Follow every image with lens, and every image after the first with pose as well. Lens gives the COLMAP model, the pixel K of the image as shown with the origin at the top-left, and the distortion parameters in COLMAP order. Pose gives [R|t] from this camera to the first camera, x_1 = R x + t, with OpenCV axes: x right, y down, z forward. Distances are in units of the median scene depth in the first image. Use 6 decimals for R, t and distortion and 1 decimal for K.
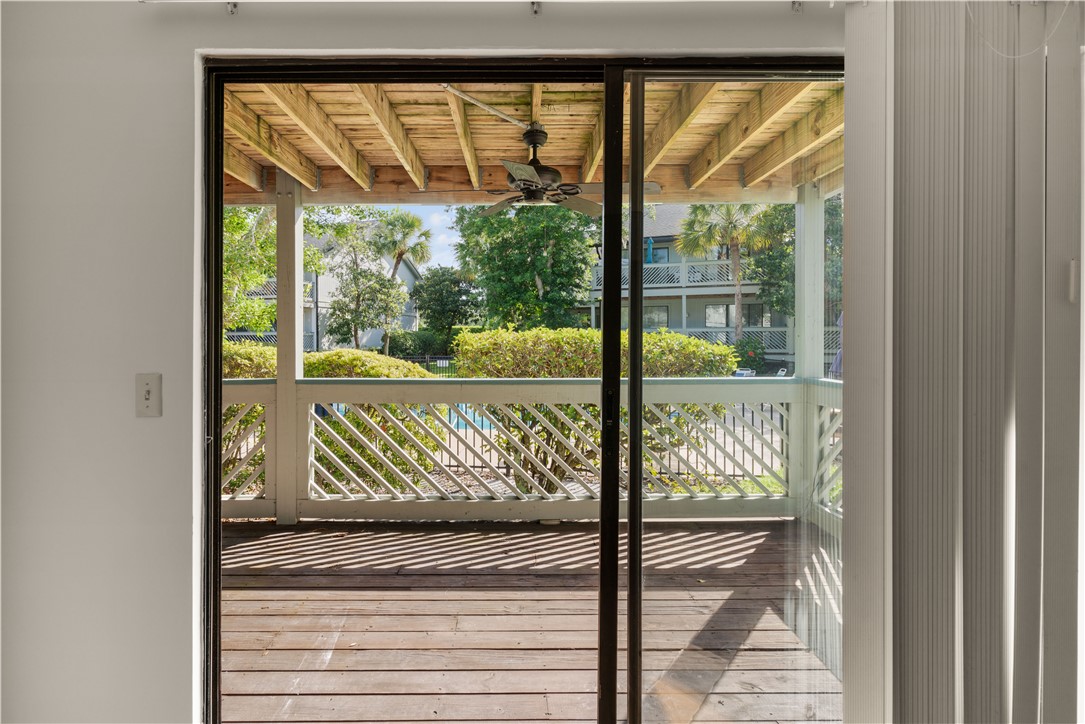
lens RADIAL K [[533.4, 0, 504.5], [0, 533.4, 348.7], [0, 0, 1]] dist [0.001885, -0.001832]
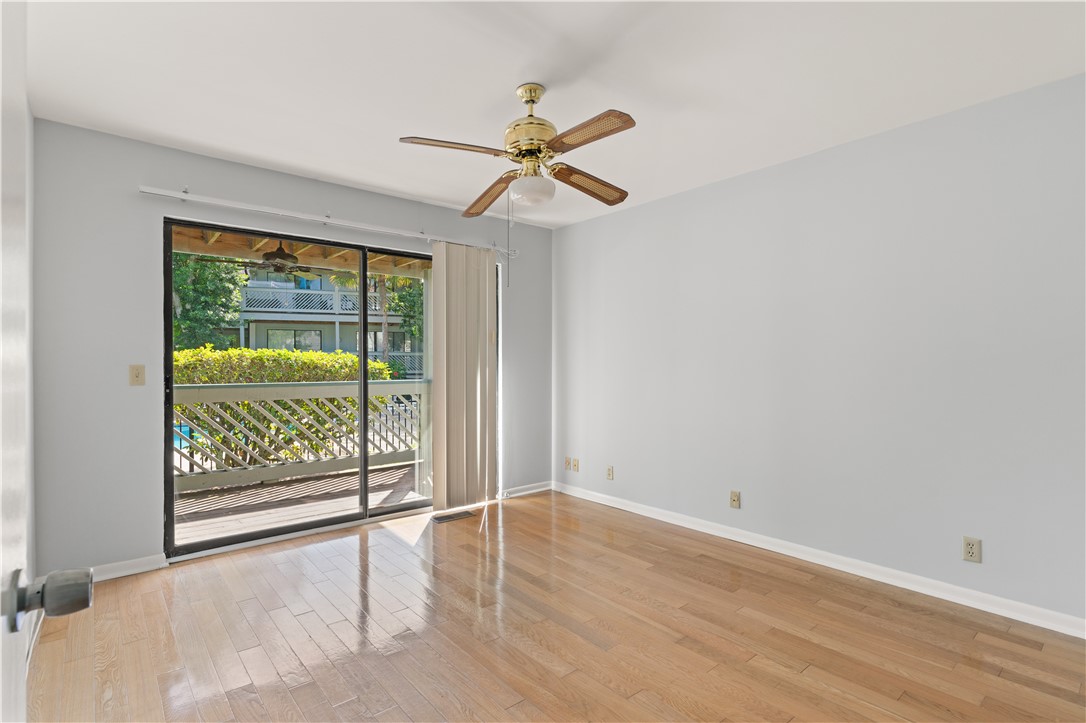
lens RADIAL K [[533.9, 0, 542.4], [0, 533.9, 365.0], [0, 0, 1]] dist [0.001885, -0.001832]
pose [[0.762272, -0.000160, 0.647256, -0.197412], [0.009848, 0.999887, -0.011351, 0.021359], [-0.647181, 0.015027, 0.762188, -0.398057]]
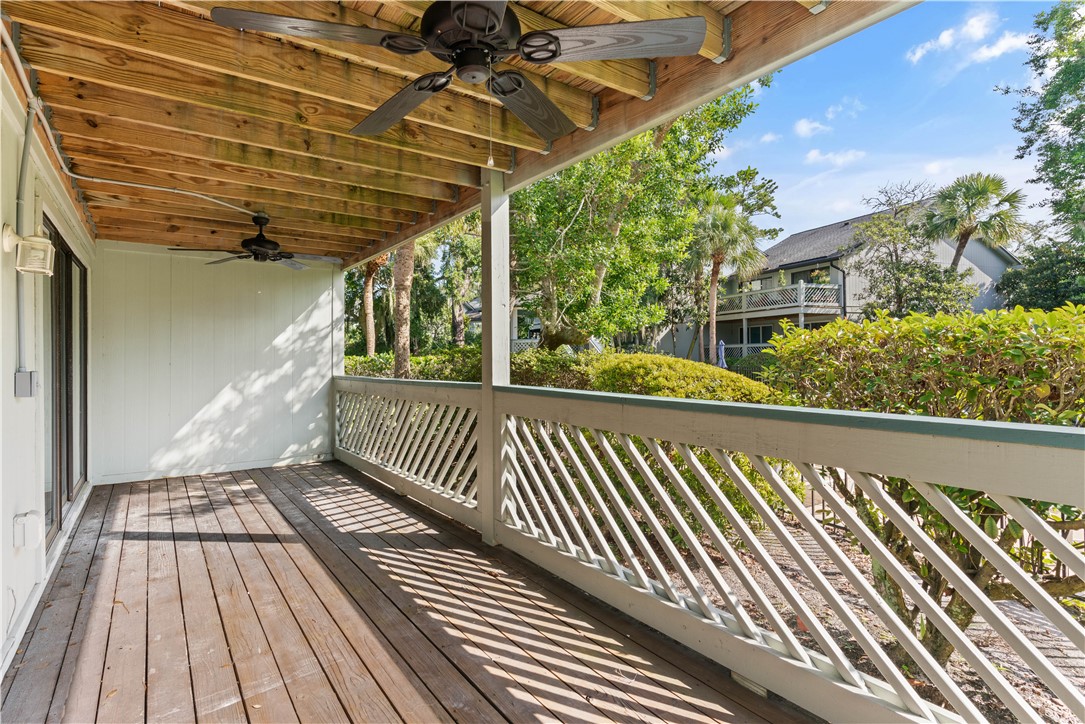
lens RADIAL K [[533.4, 0, 539.0], [0, 533.4, 353.5], [0, 0, 1]] dist [0.001885, -0.001832]
pose [[0.581602, -0.006465, -0.813448, 0.057308], [-0.006131, 0.999905, -0.012331, 0.001901], [0.813451, 0.012159, 0.581507, 0.078065]]
